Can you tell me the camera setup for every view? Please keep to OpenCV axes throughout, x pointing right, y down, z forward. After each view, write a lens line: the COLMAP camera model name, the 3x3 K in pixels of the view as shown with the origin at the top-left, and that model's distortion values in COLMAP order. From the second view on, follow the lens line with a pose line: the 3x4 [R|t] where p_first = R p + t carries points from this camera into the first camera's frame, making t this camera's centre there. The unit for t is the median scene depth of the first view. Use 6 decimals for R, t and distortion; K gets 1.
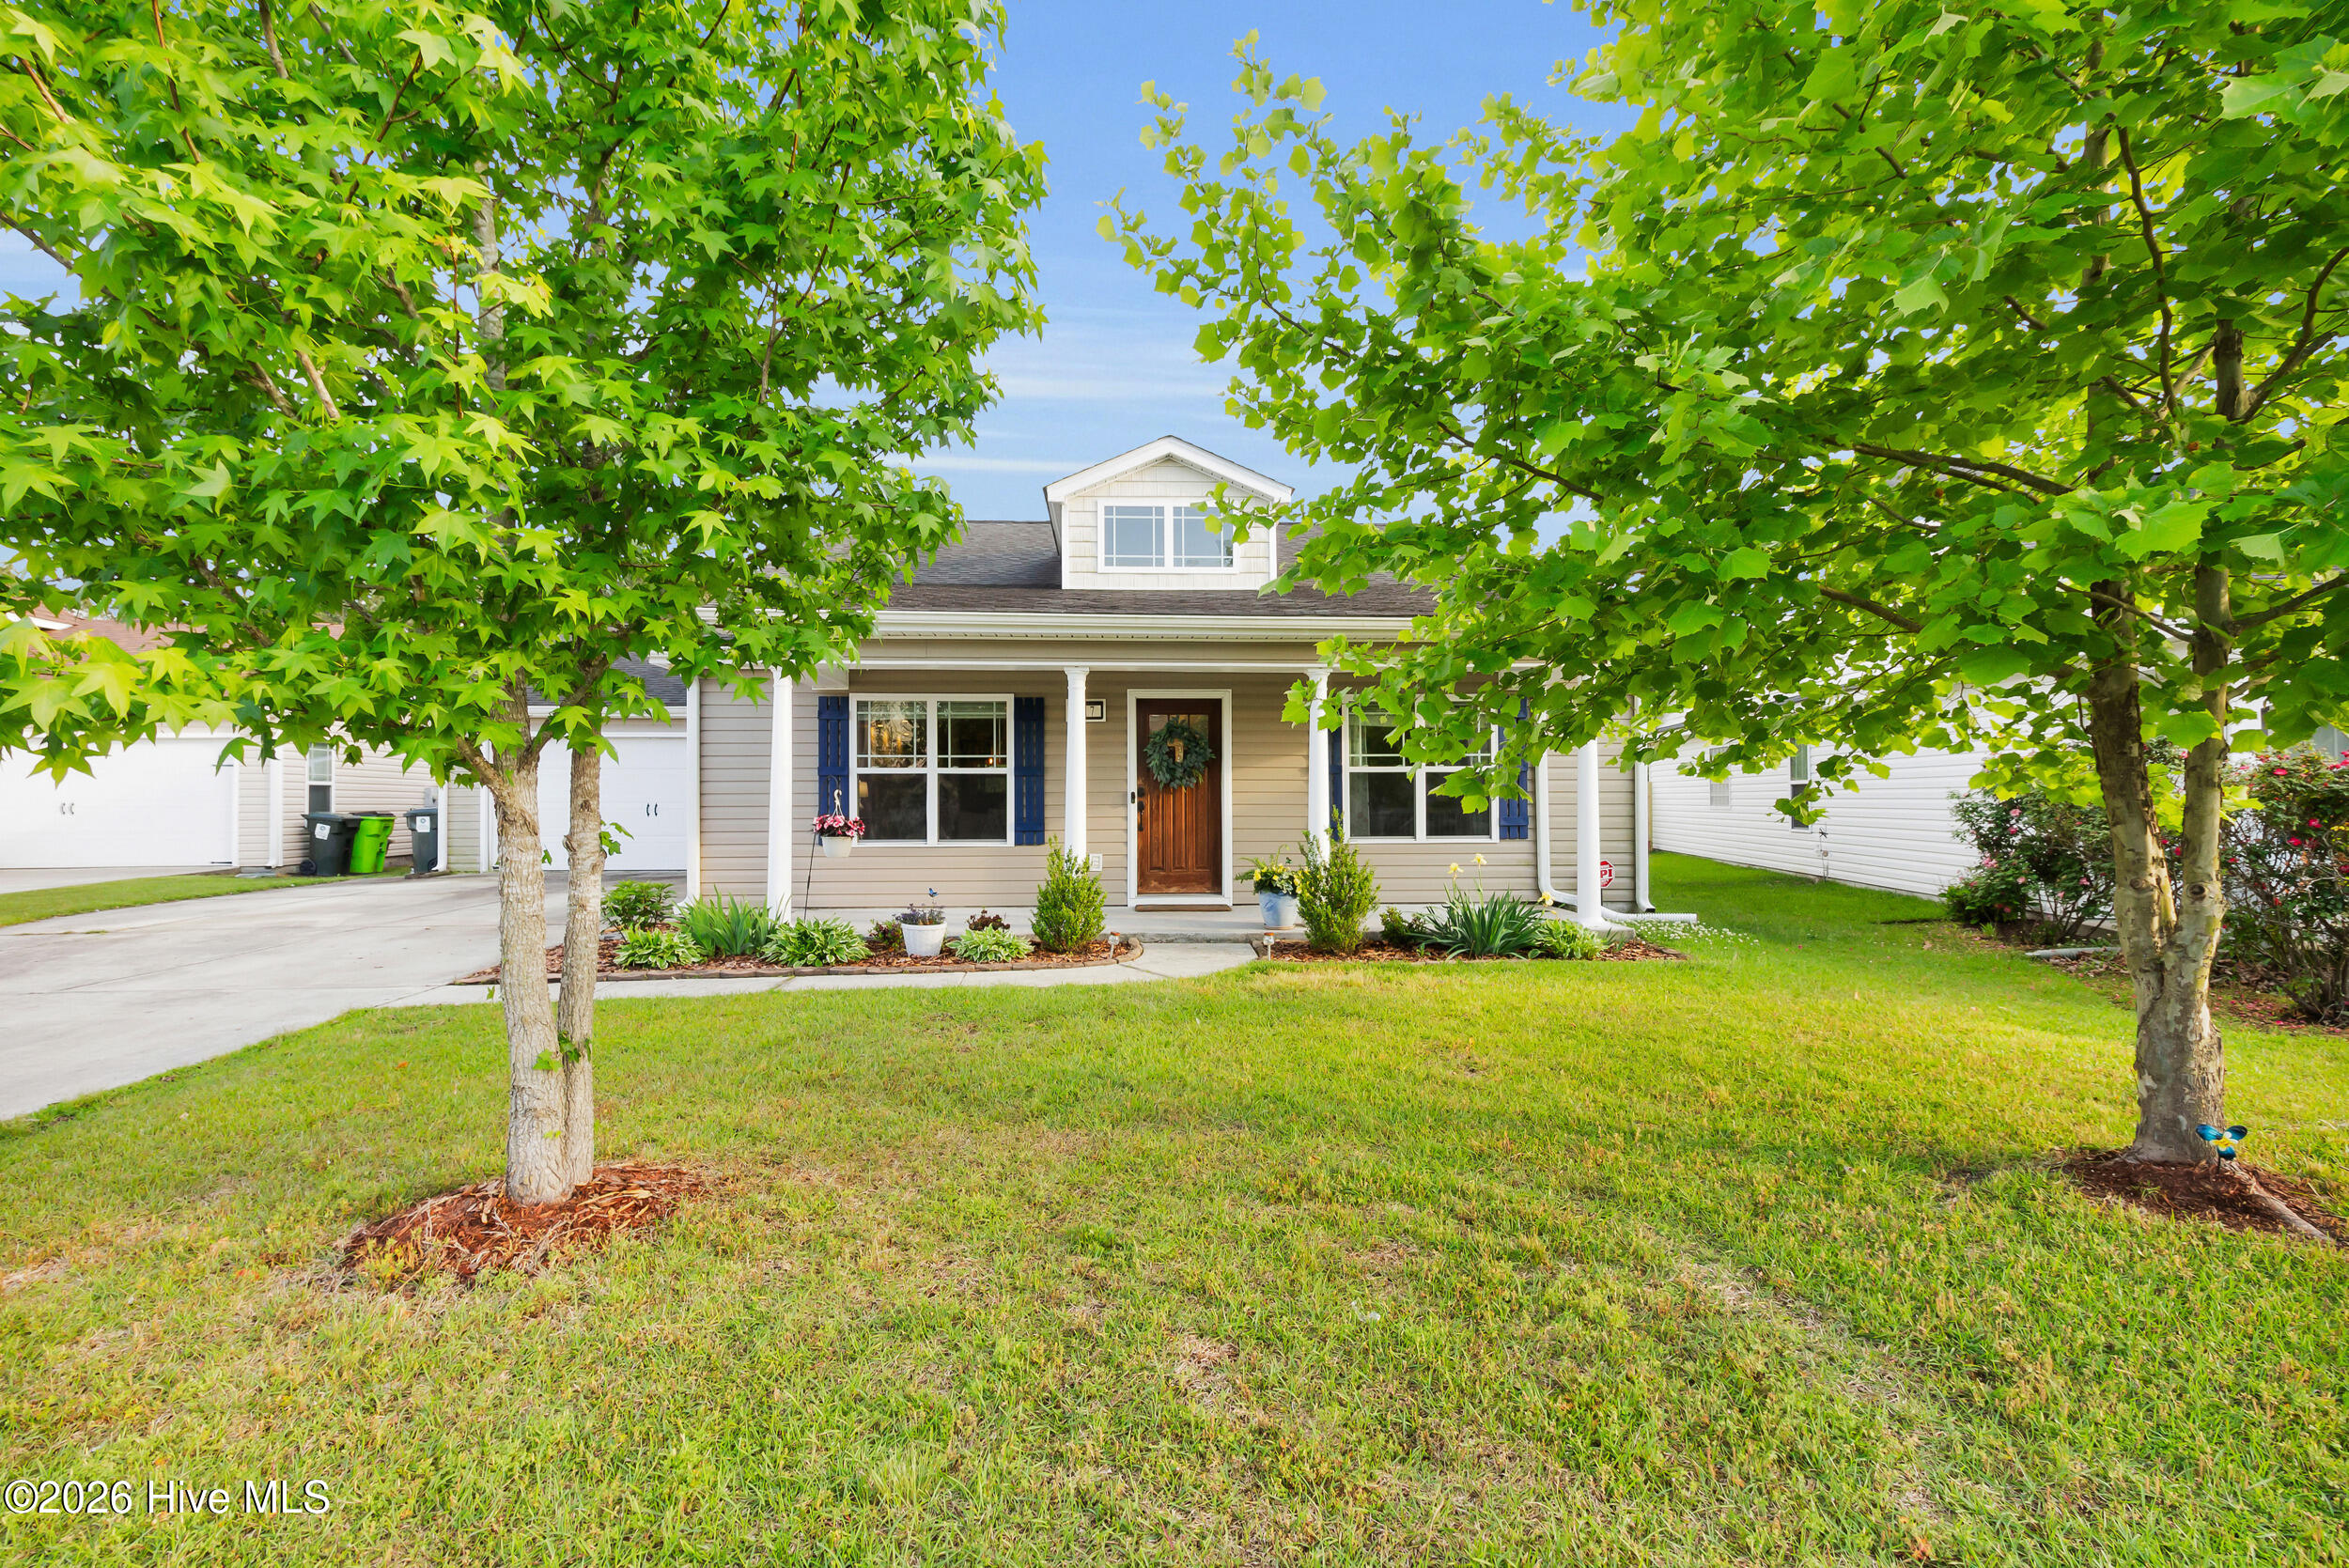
lens RADIAL K [[1142.0, 0, 1179.6], [0, 1142.0, 797.5], [0, 0, 1]] dist [0.002951, 0.000348]
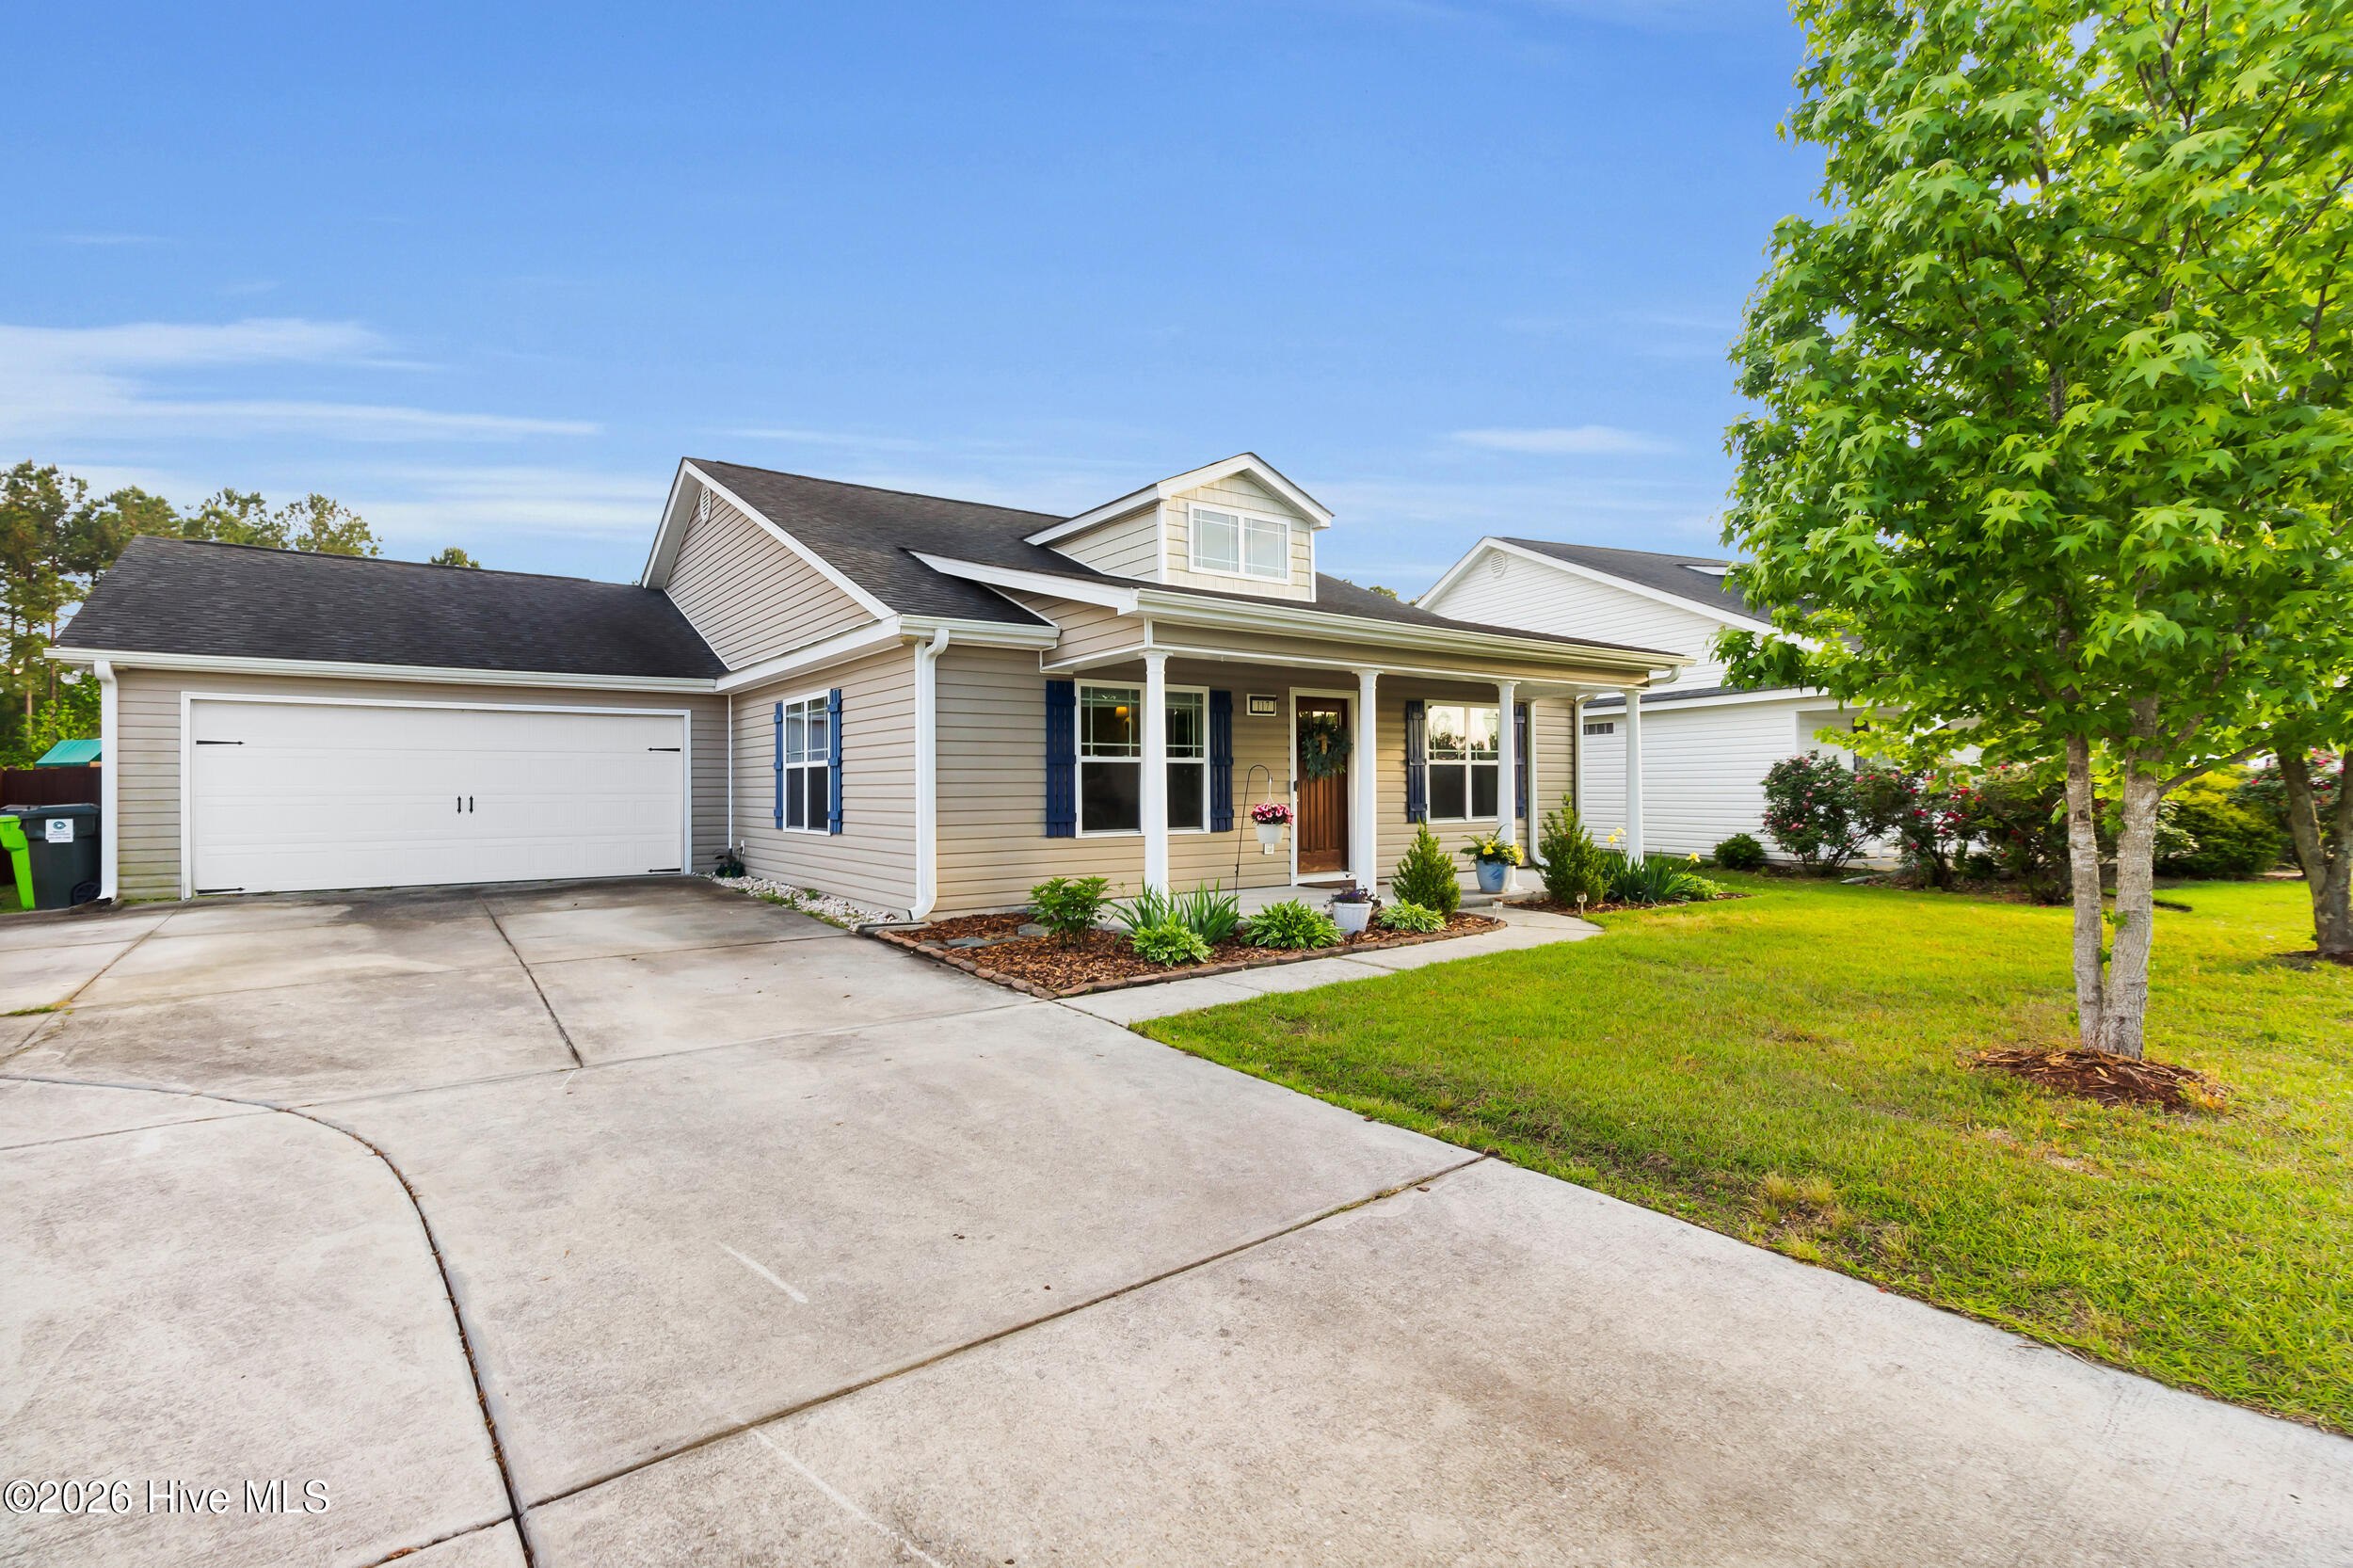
lens RADIAL K [[1141.0, 0, 1176.5], [0, 1141.0, 784.0], [0, 0, 1]] dist [0.001878, 0.000343]
pose [[0.834003, -0.002110, 0.551756, -0.743853], [0.003060, 0.999995, -0.000801, -0.001290], [-0.551752, 0.002356, 0.834005, 0.149200]]
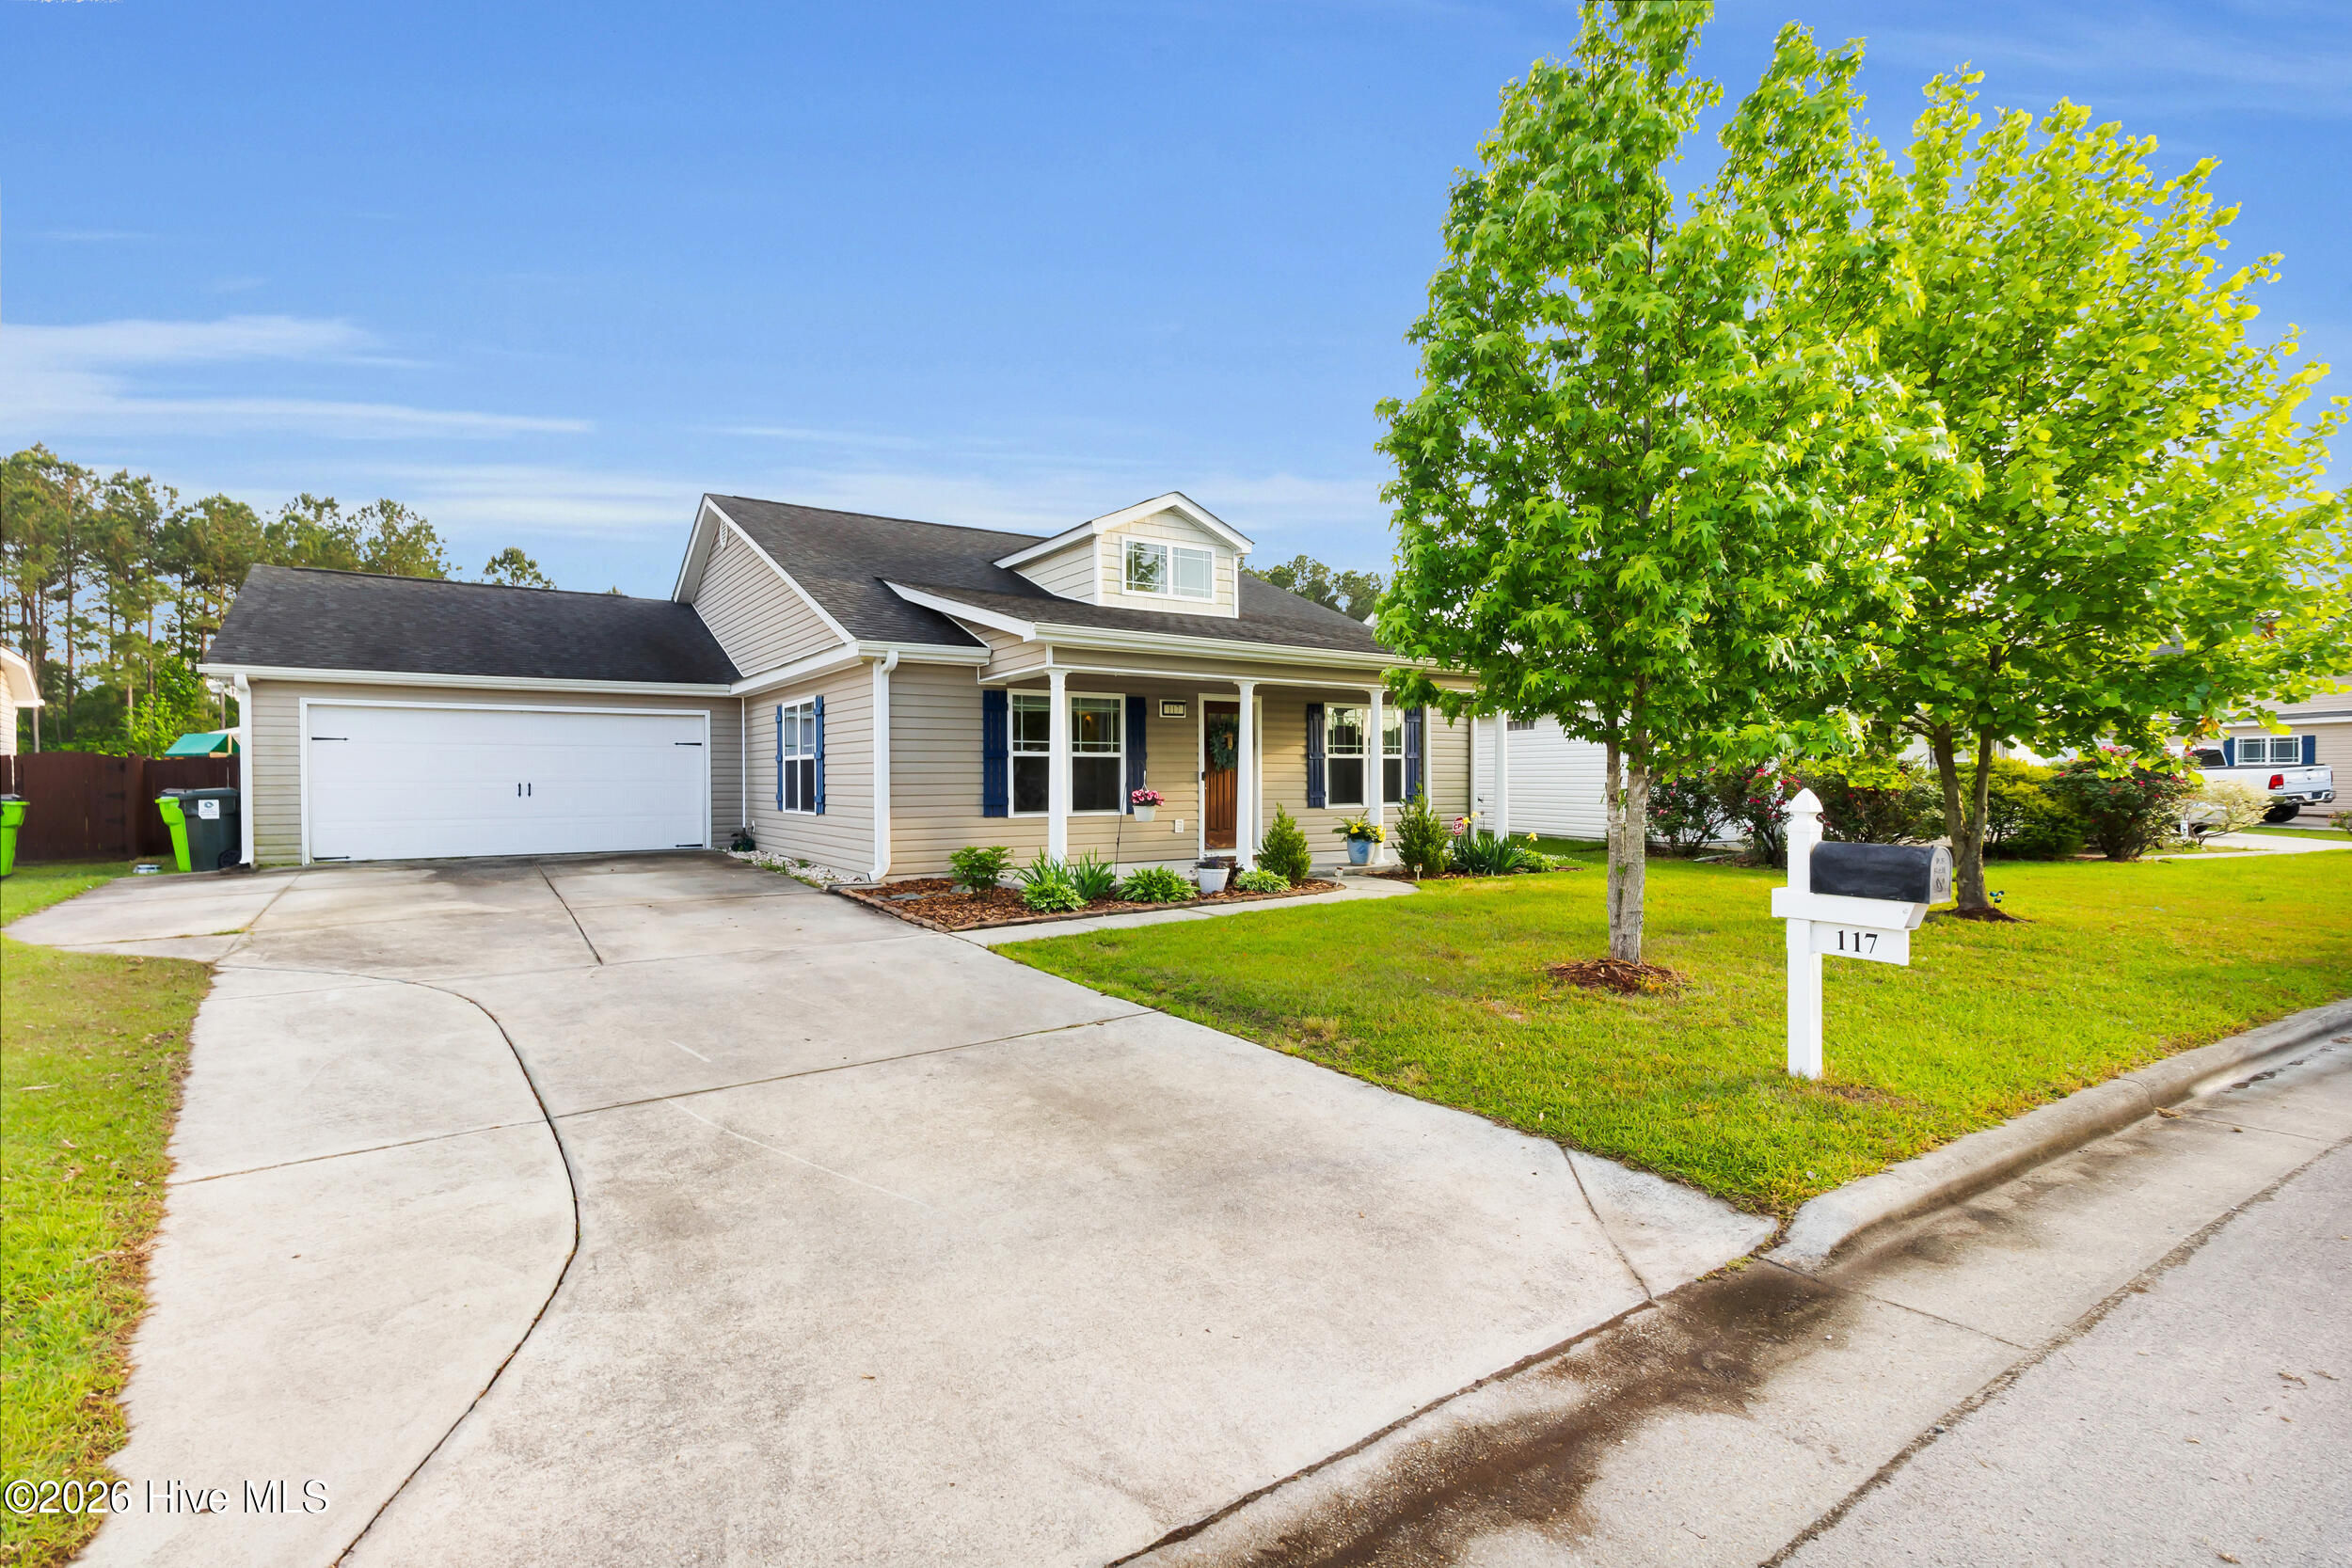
lens RADIAL K [[1143.4, 0, 1181.1], [0, 1143.4, 797.5], [0, 0, 1]] dist [0.002951, 0.000348]
pose [[0.853926, -0.011080, 0.520277, -0.749577], [0.000631, 0.999795, 0.020257, -0.001908], [-0.520395, -0.016970, 0.853757, -0.109701]]
